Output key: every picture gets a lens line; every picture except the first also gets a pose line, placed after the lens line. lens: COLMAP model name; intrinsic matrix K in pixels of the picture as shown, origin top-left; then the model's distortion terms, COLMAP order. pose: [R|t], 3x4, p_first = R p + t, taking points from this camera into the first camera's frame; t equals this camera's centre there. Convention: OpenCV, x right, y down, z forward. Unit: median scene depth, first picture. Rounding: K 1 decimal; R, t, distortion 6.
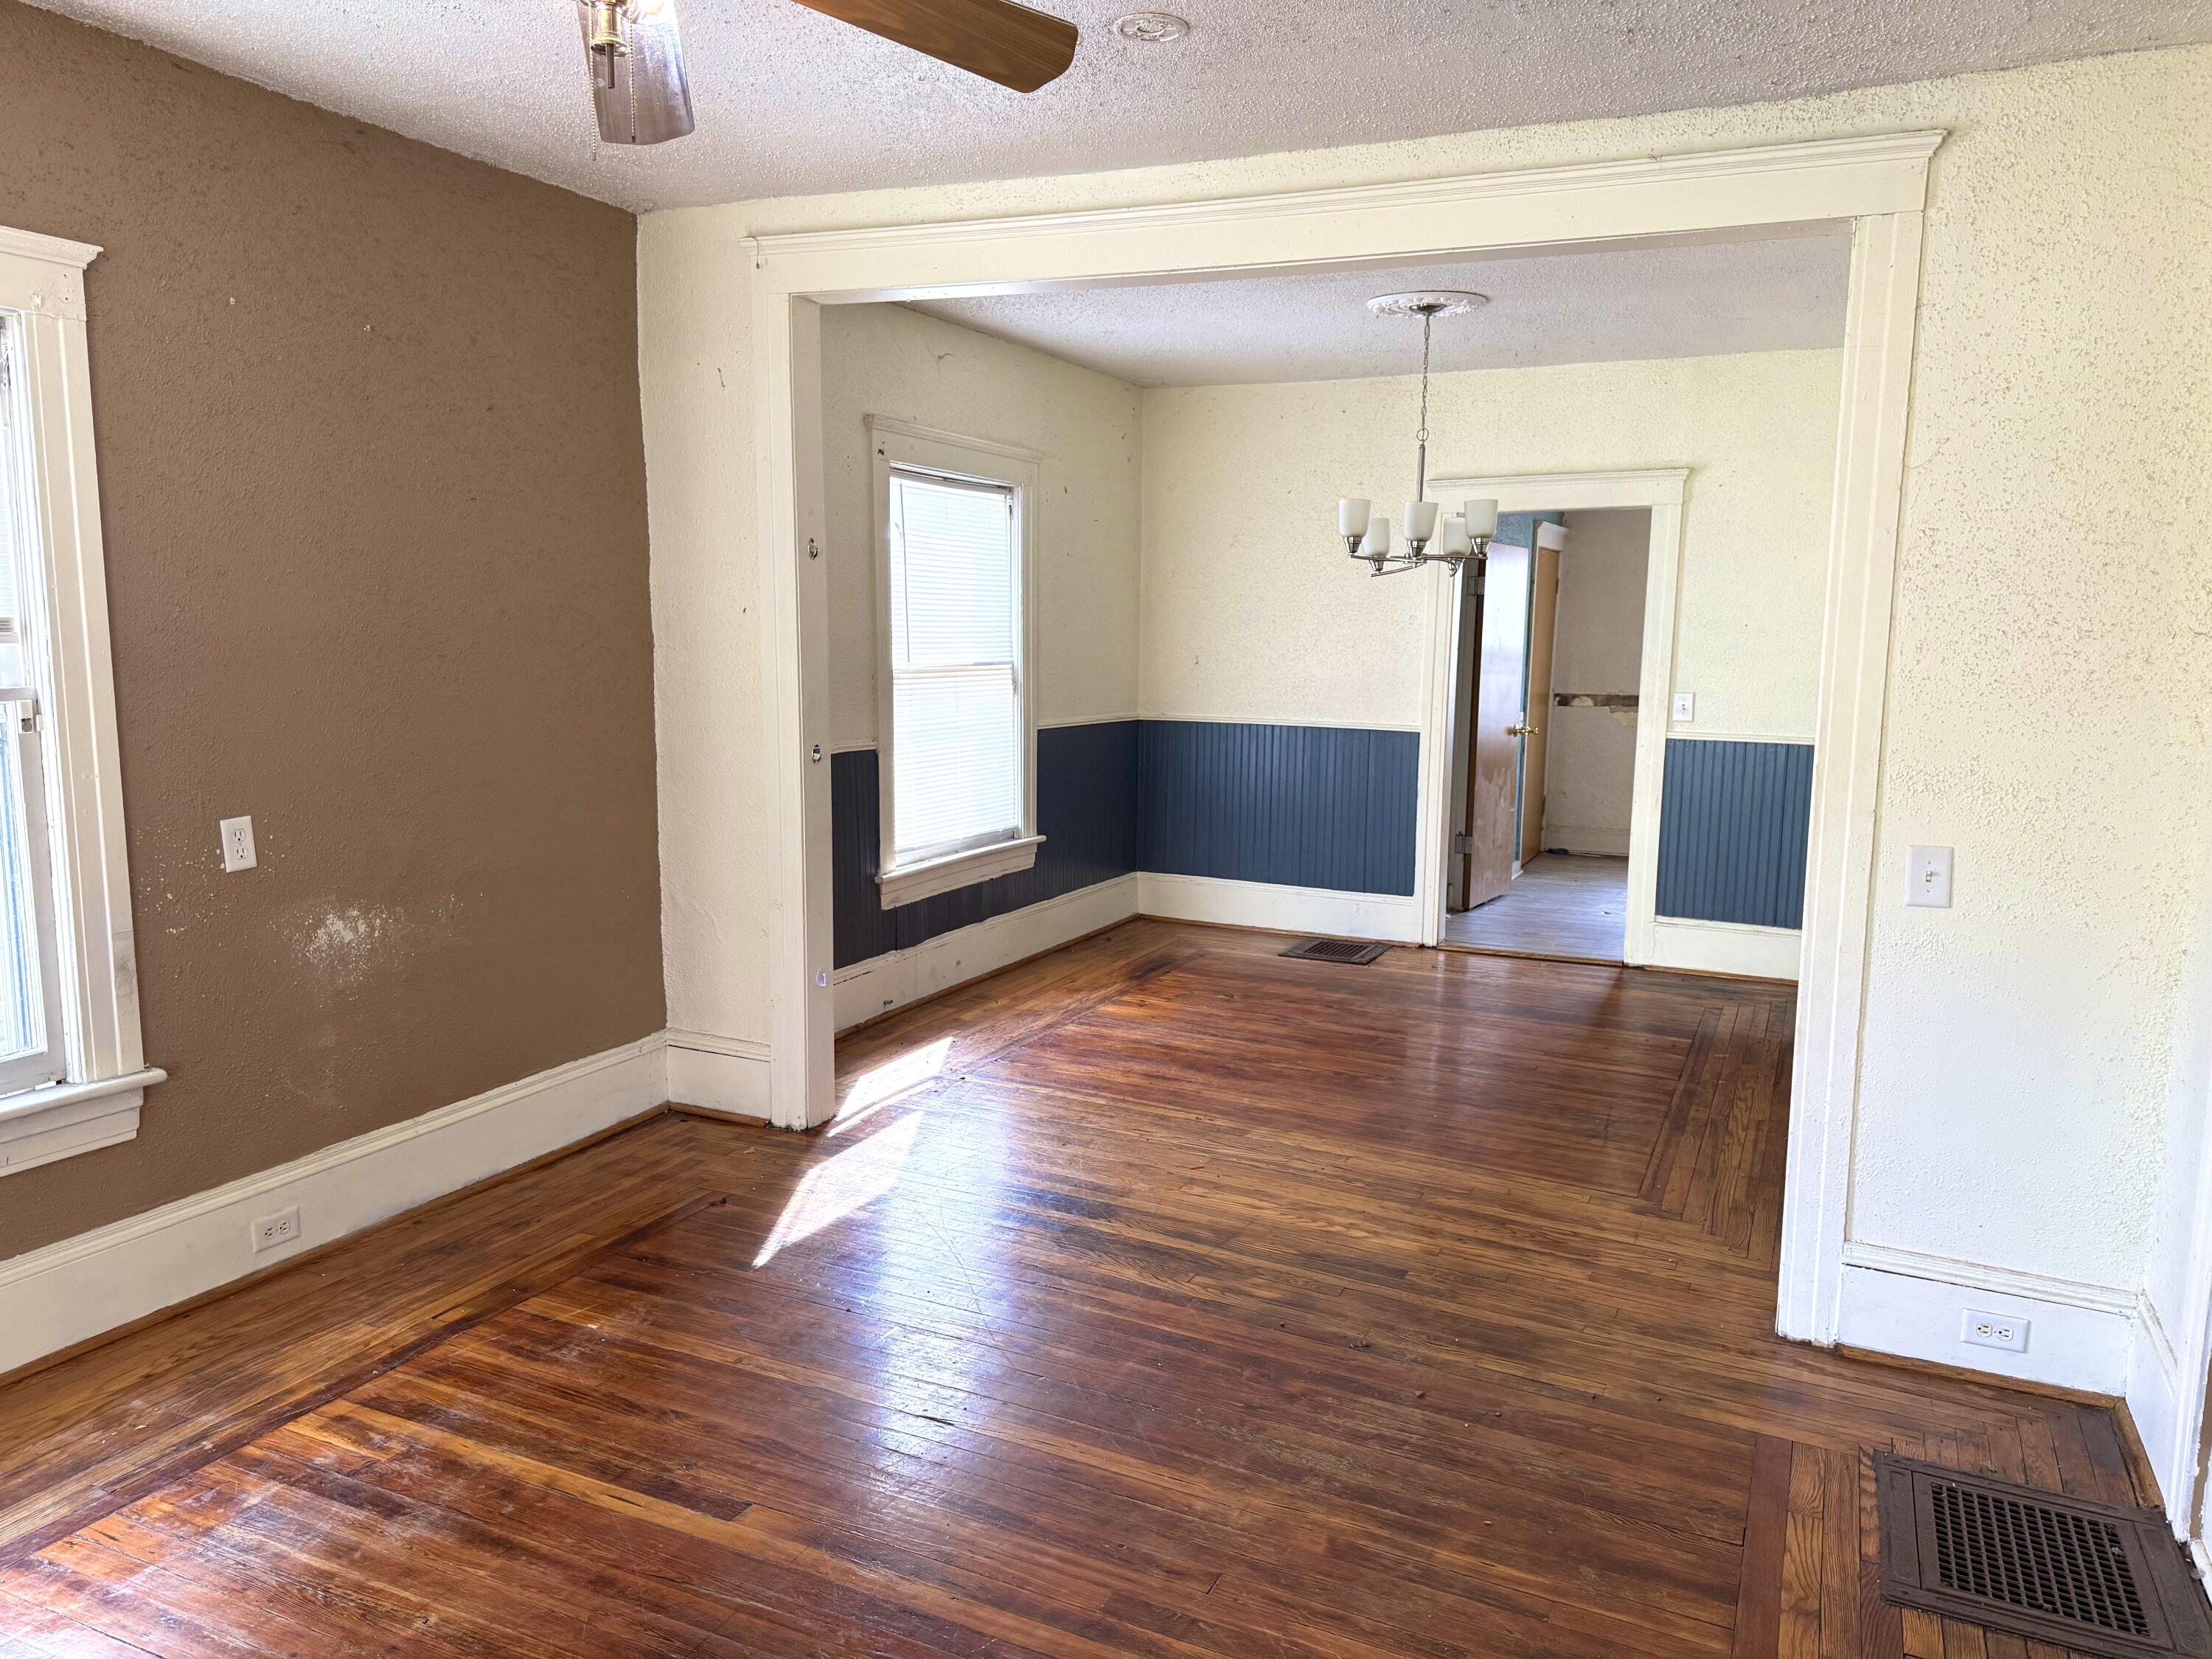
lens RADIAL K [[1548.6, 0, 1112.0], [0, 1548.6, 822.0], [0, 0, 1]] dist [0.048654, -0.075691]
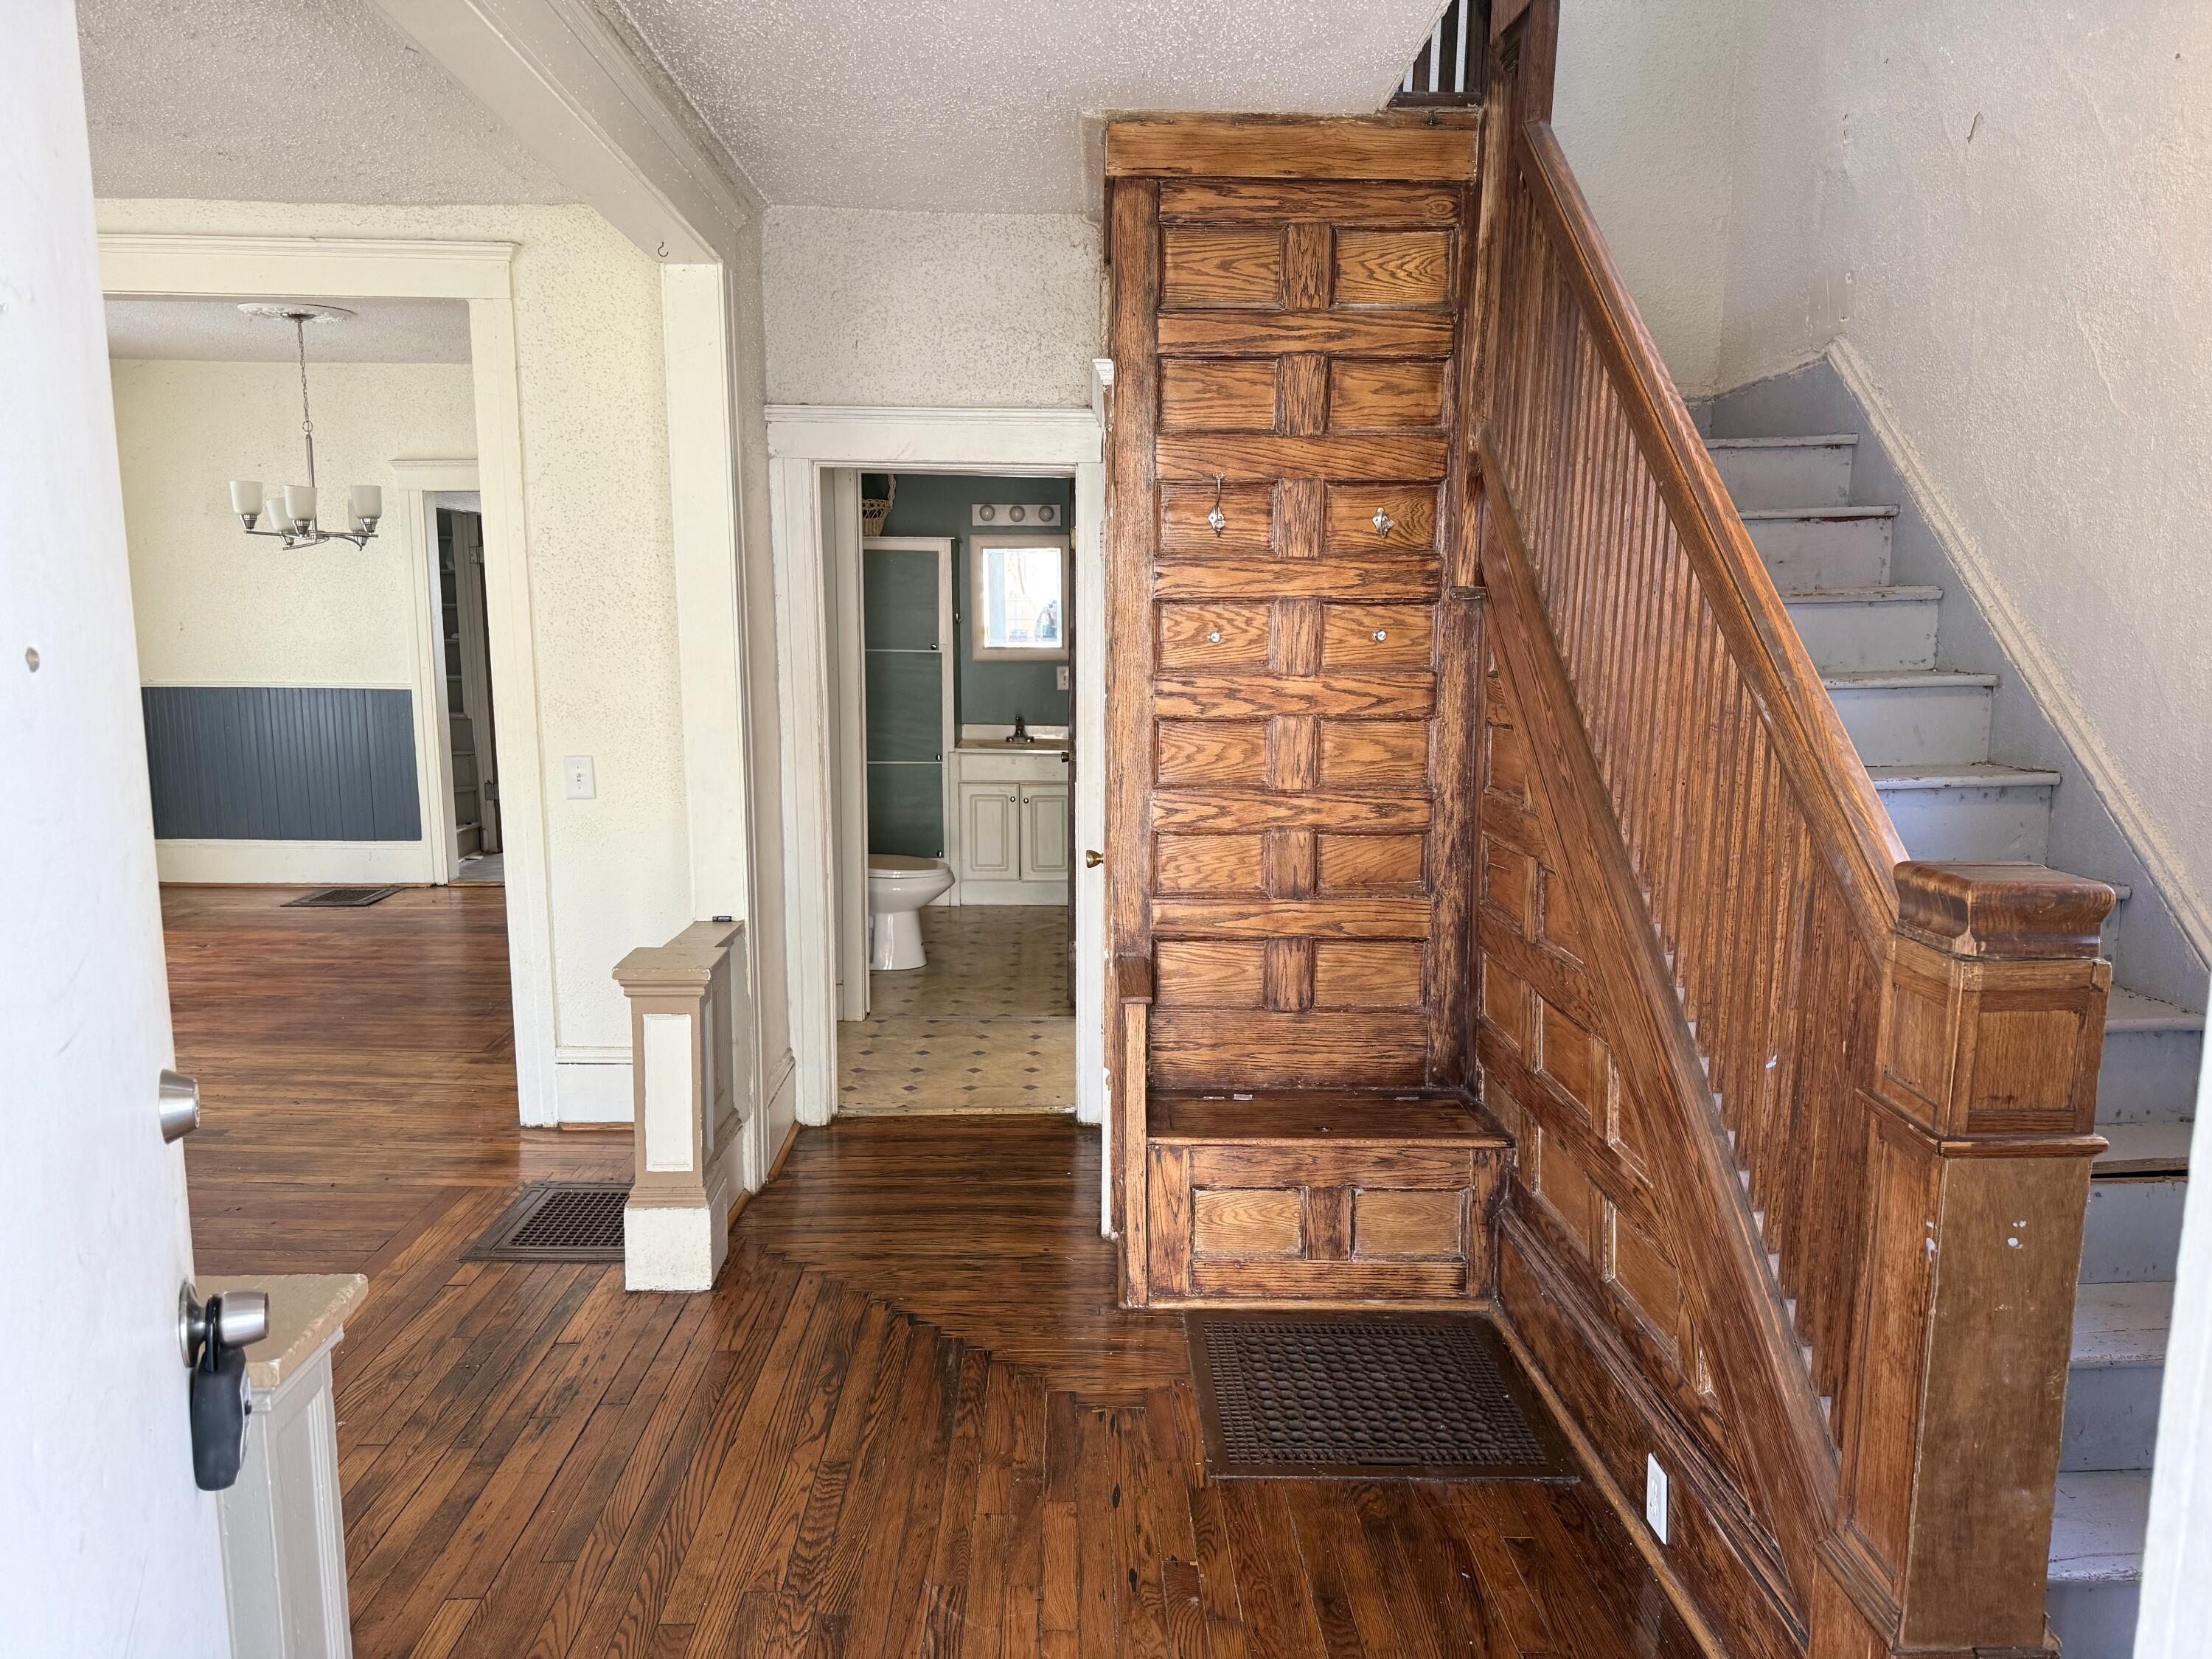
lens RADIAL K [[1548.6, 0, 1112.0], [0, 1548.6, 822.0], [0, 0, 1]] dist [0.048654, -0.075691]
pose [[0.894269, -0.071502, 0.441781, 0.299022], [0.060645, 0.997410, 0.038670, 0.045248], [-0.443402, -0.007789, 0.896289, -0.419371]]
